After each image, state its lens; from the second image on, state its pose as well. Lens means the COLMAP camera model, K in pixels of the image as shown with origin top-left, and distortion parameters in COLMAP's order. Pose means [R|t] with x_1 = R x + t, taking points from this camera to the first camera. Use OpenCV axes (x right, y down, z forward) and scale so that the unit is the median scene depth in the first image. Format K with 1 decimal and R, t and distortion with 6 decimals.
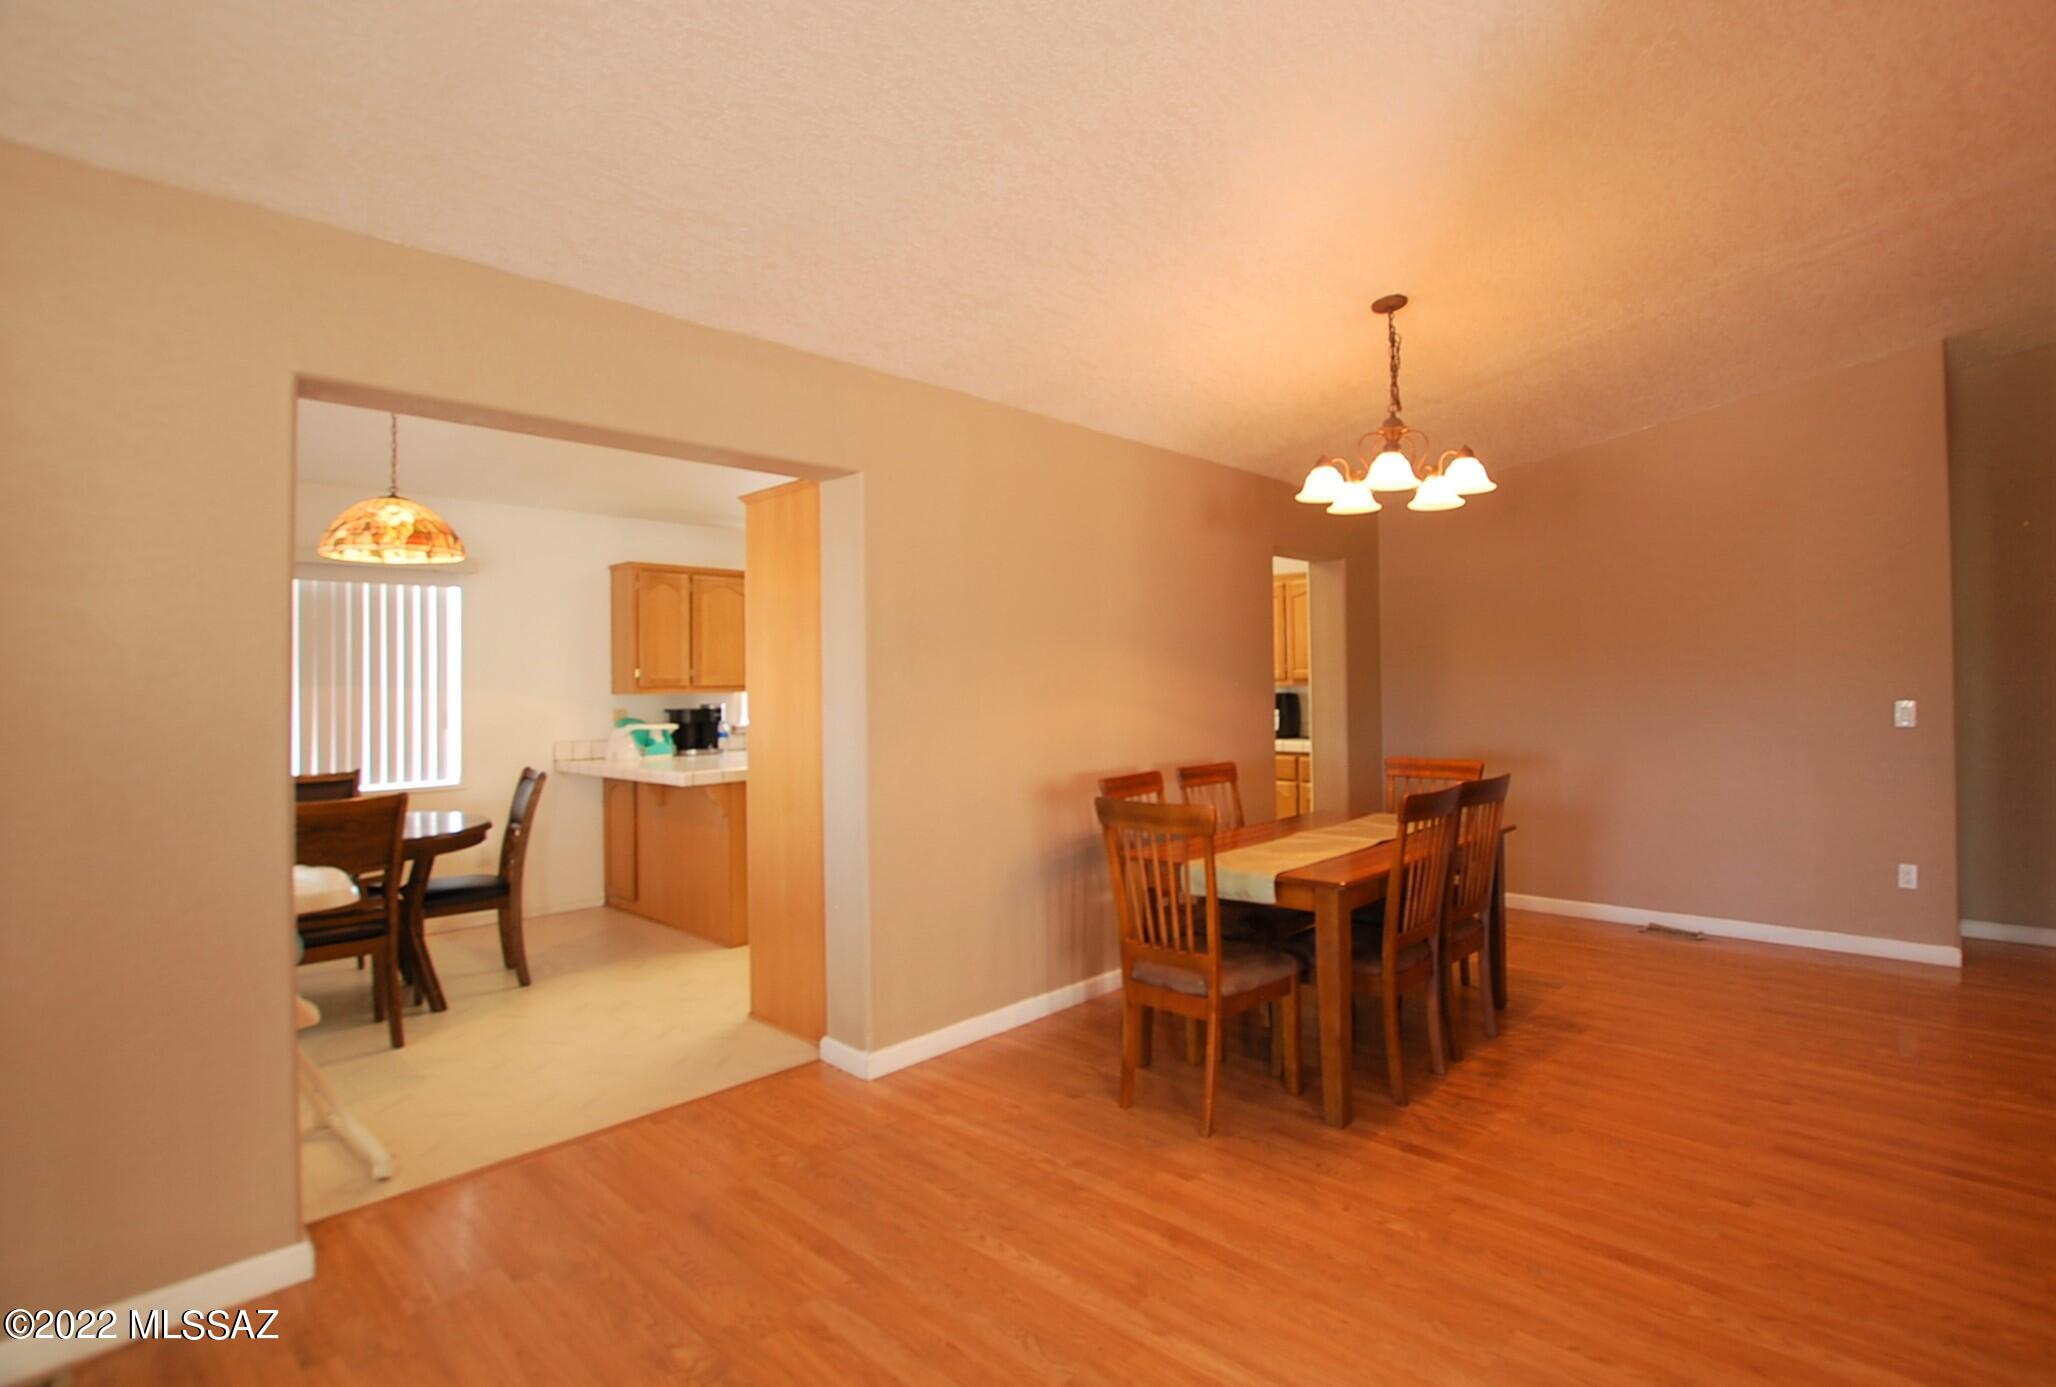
lens RADIAL K [[996.3, 0, 1111.9], [0, 996.3, 669.7], [0, 0, 1]] dist [-0.030212, 0.000101]
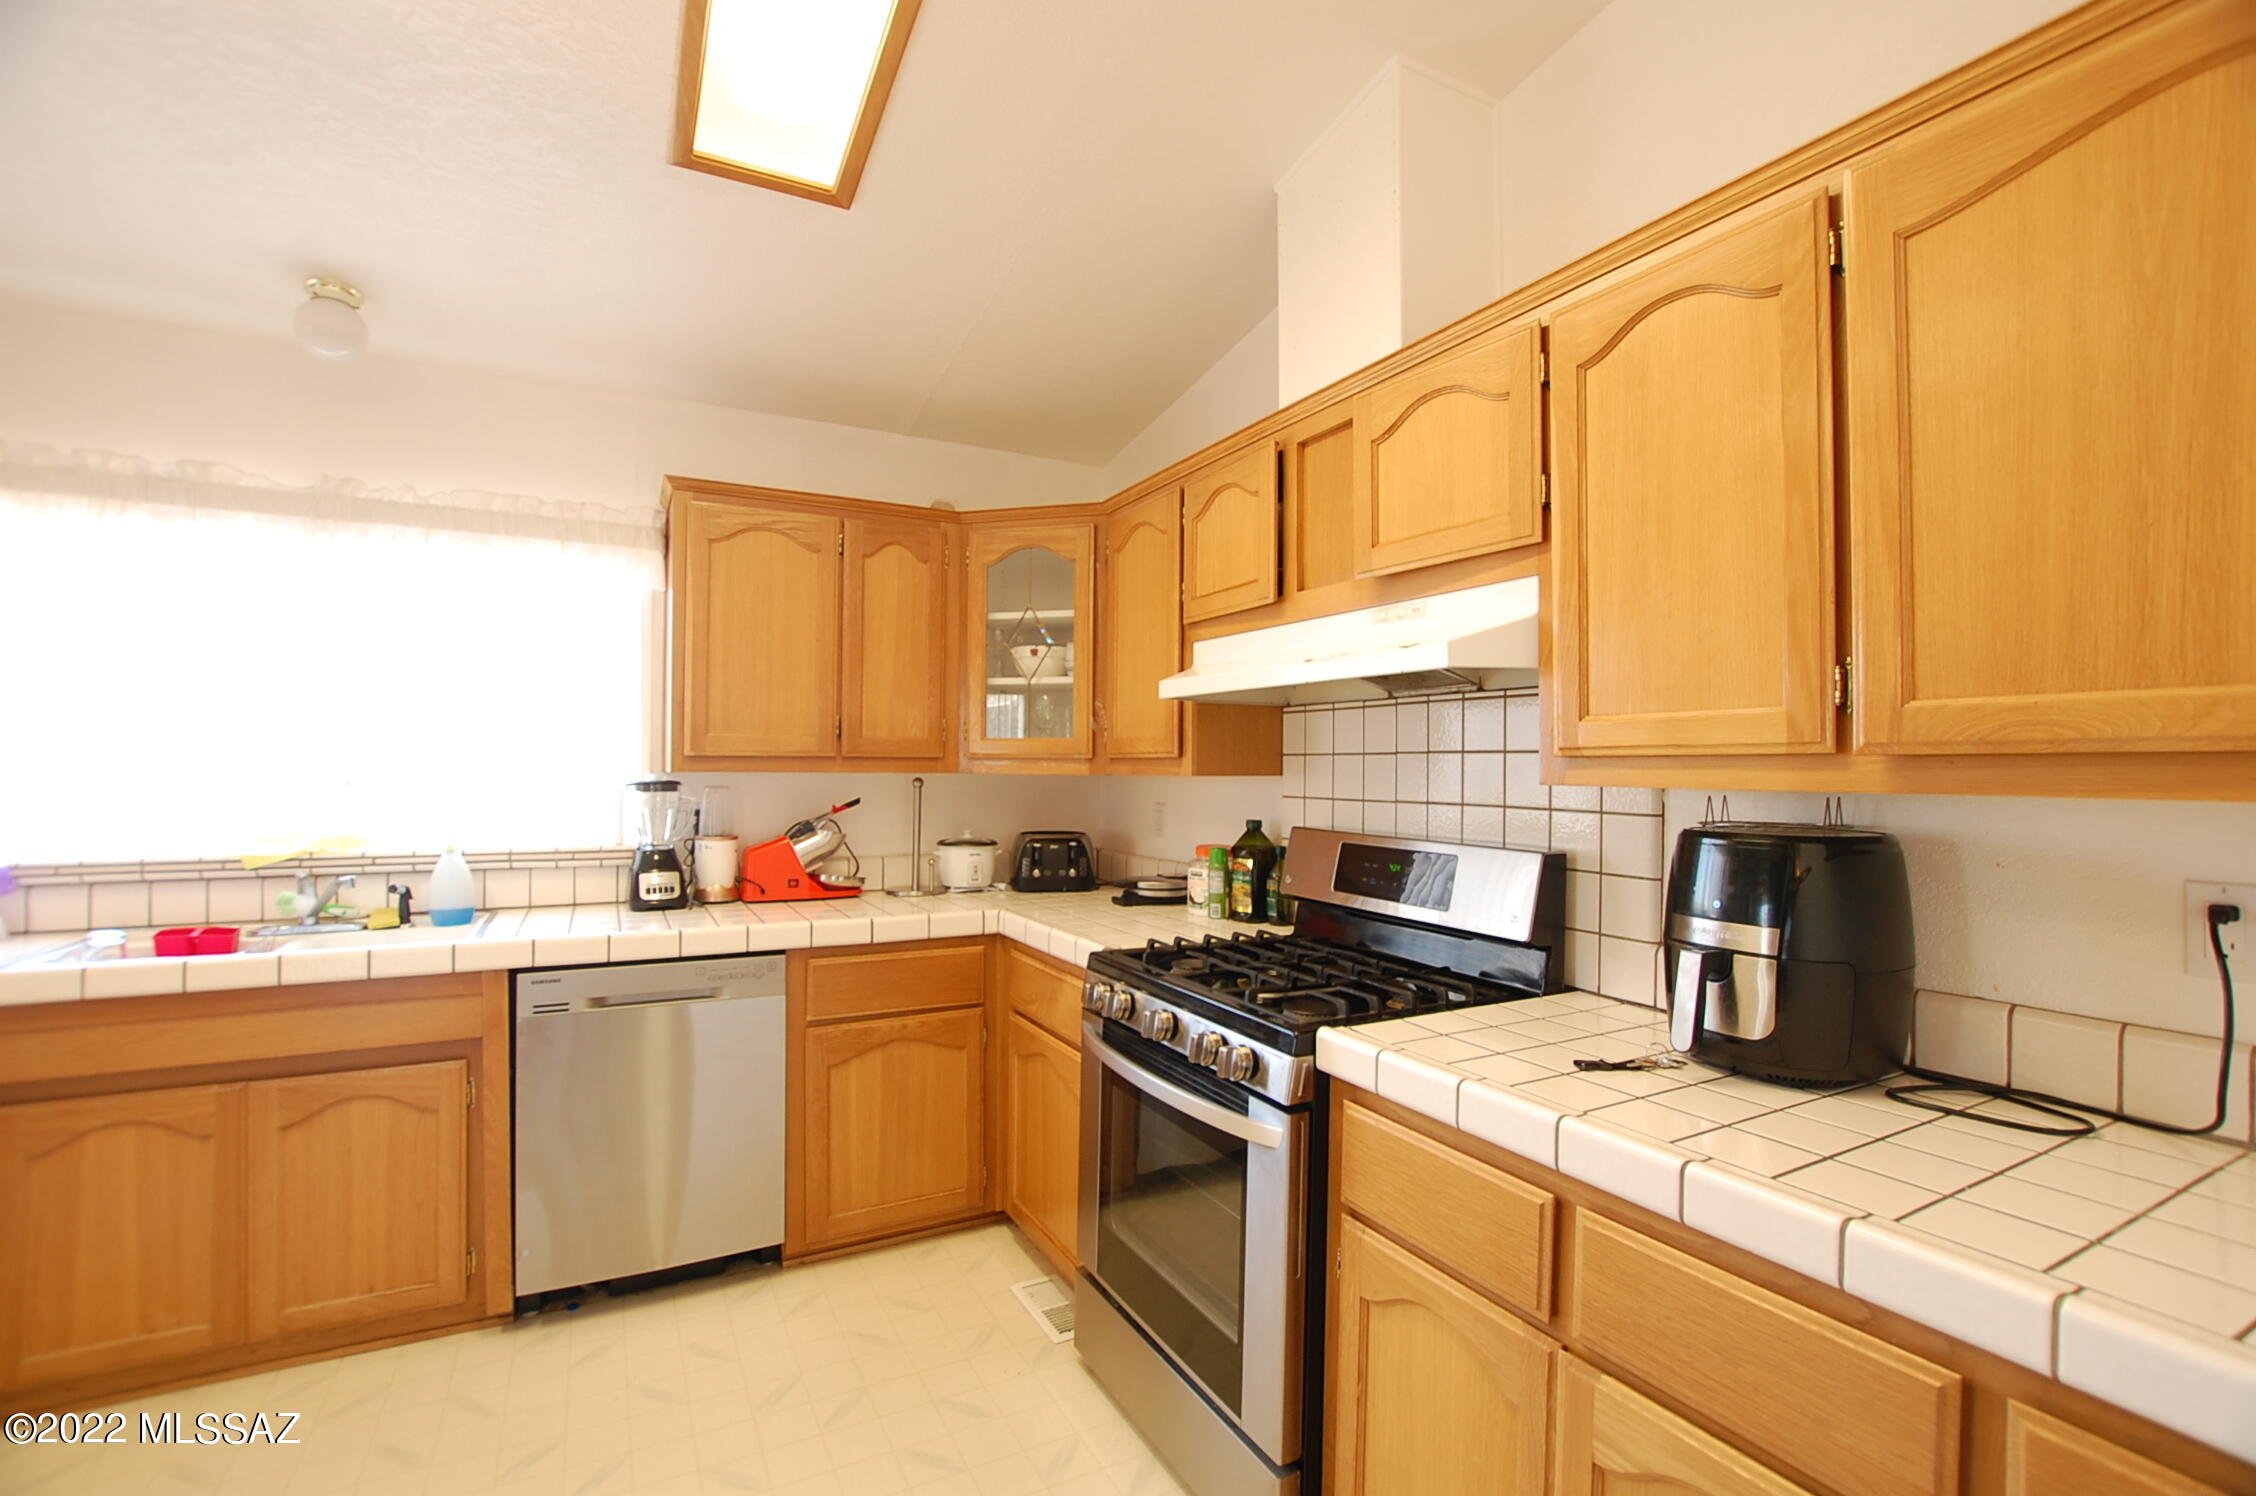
lens RADIAL K [[1000.9, 0, 1133.6], [0, 1000.9, 757.1], [0, 0, 1]] dist [-0.026308, 0.001518]
pose [[0.933786, 0.014673, -0.357532, 0.149572], [-0.012609, 0.999888, 0.008104, 0.012937], [0.357611, -0.003059, 0.933866, 0.958308]]
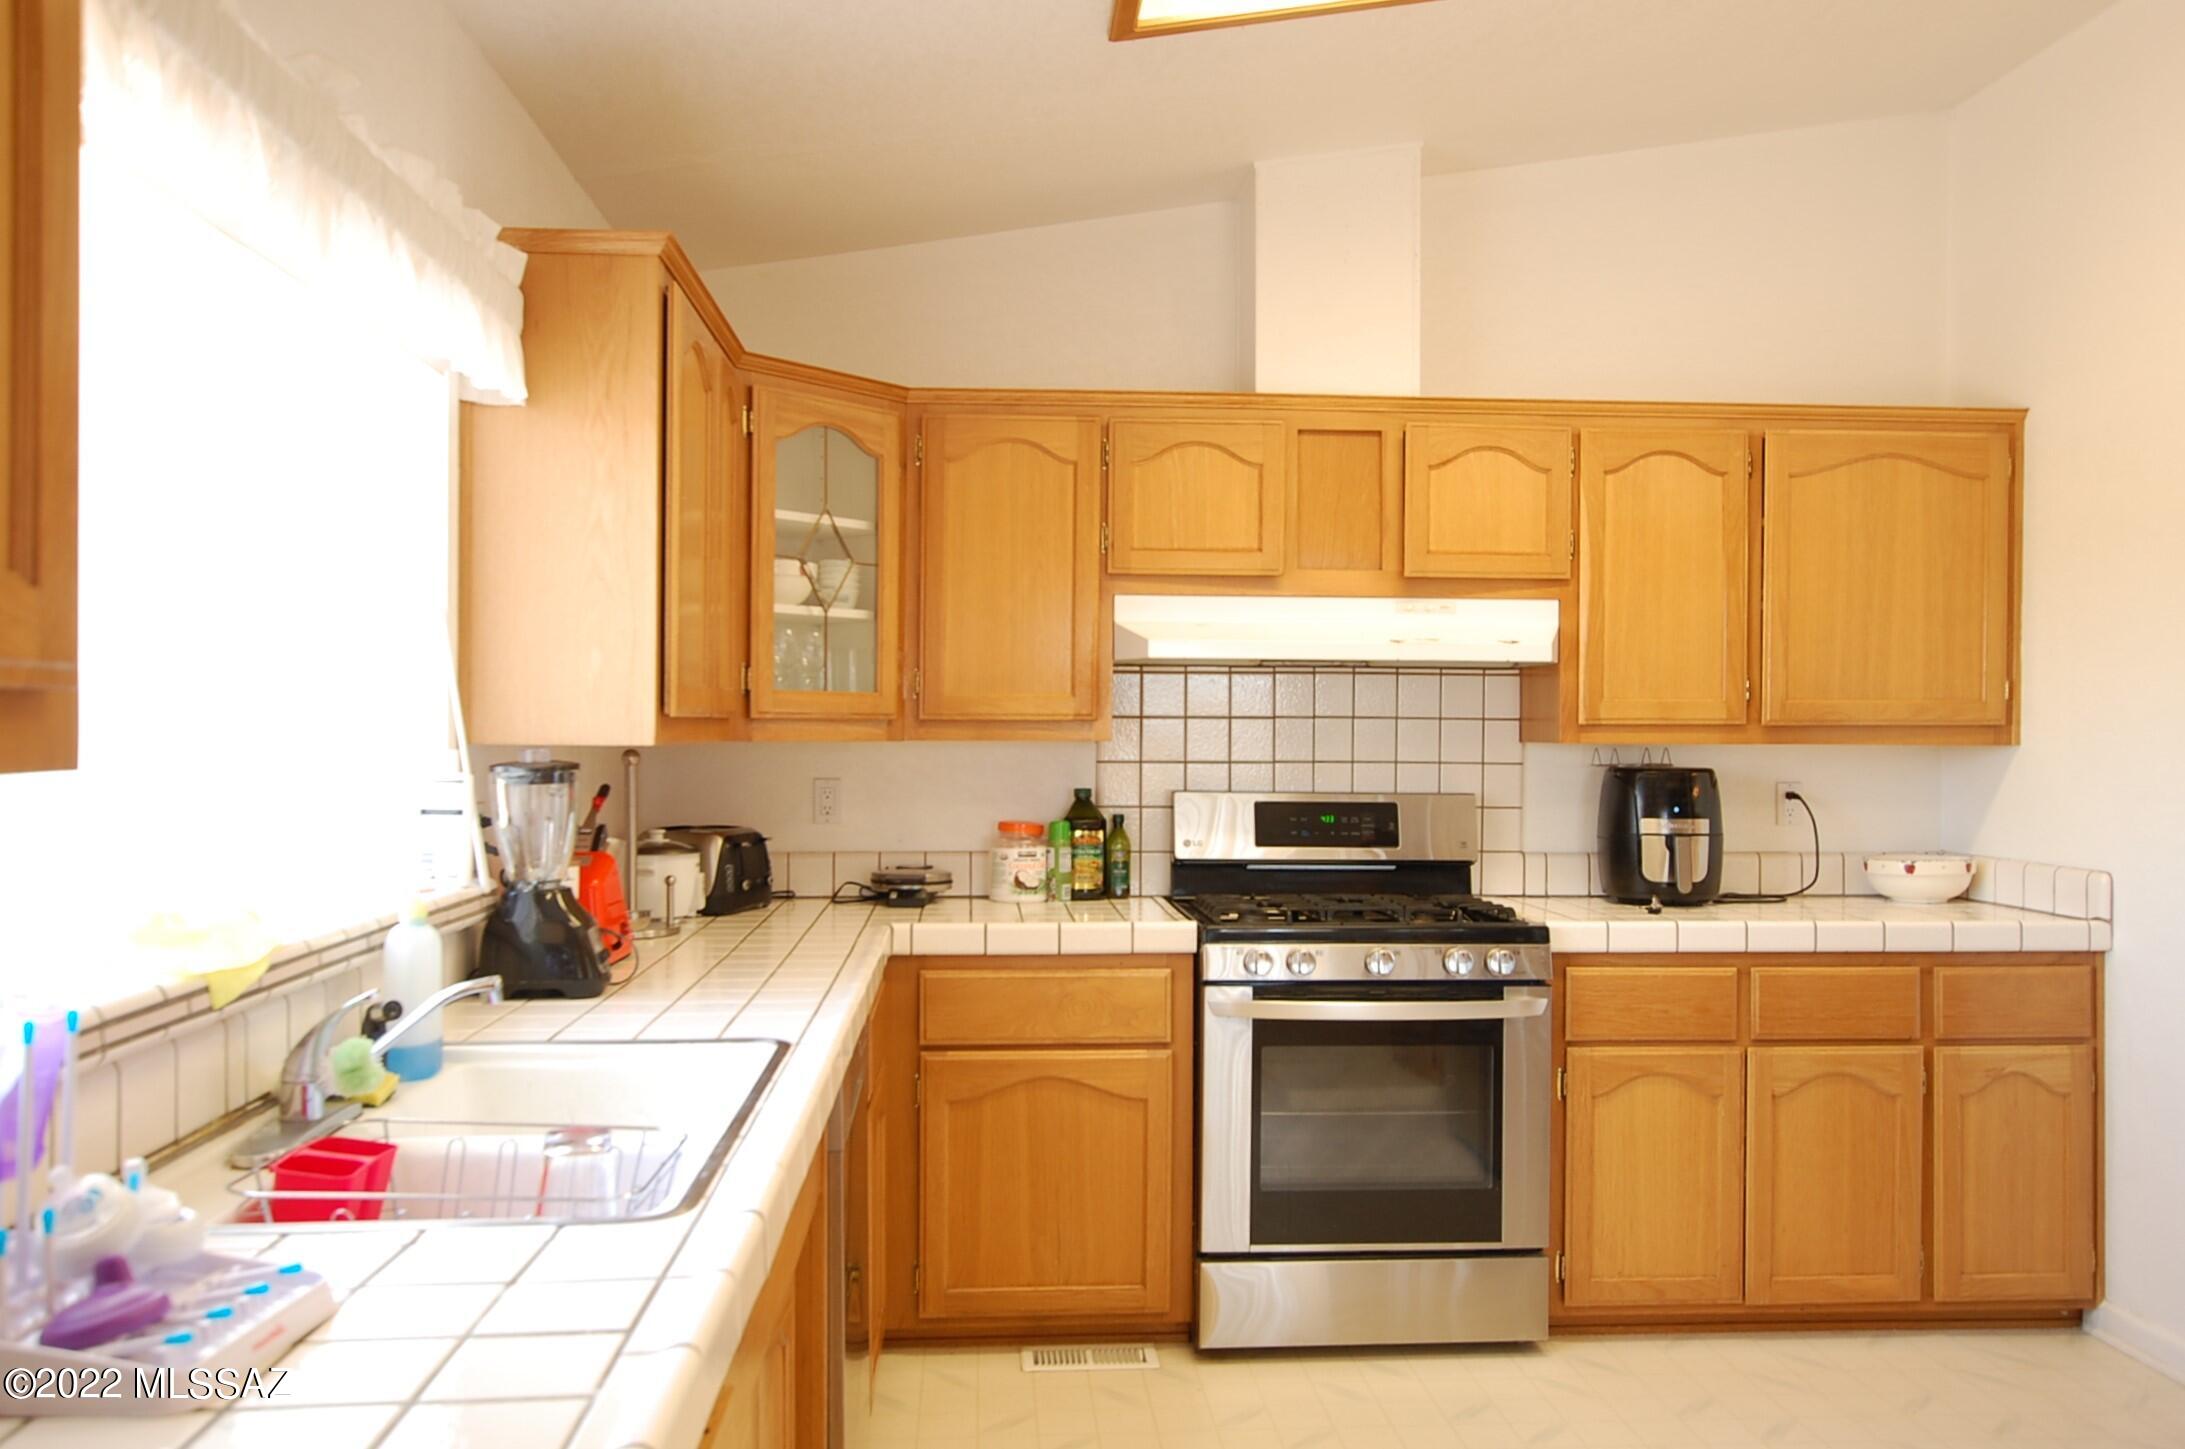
lens RADIAL K [[1666.1, 0, 1101.6], [0, 1666.1, 736.1], [0, 0, 1]] dist [-0.012314, 0.046948]
pose [[0.704110, 0.010822, 0.710008, -0.435585], [-0.022204, 0.999730, 0.006781, 0.017899], [-0.709744, -0.020539, 0.704161, 0.912610]]
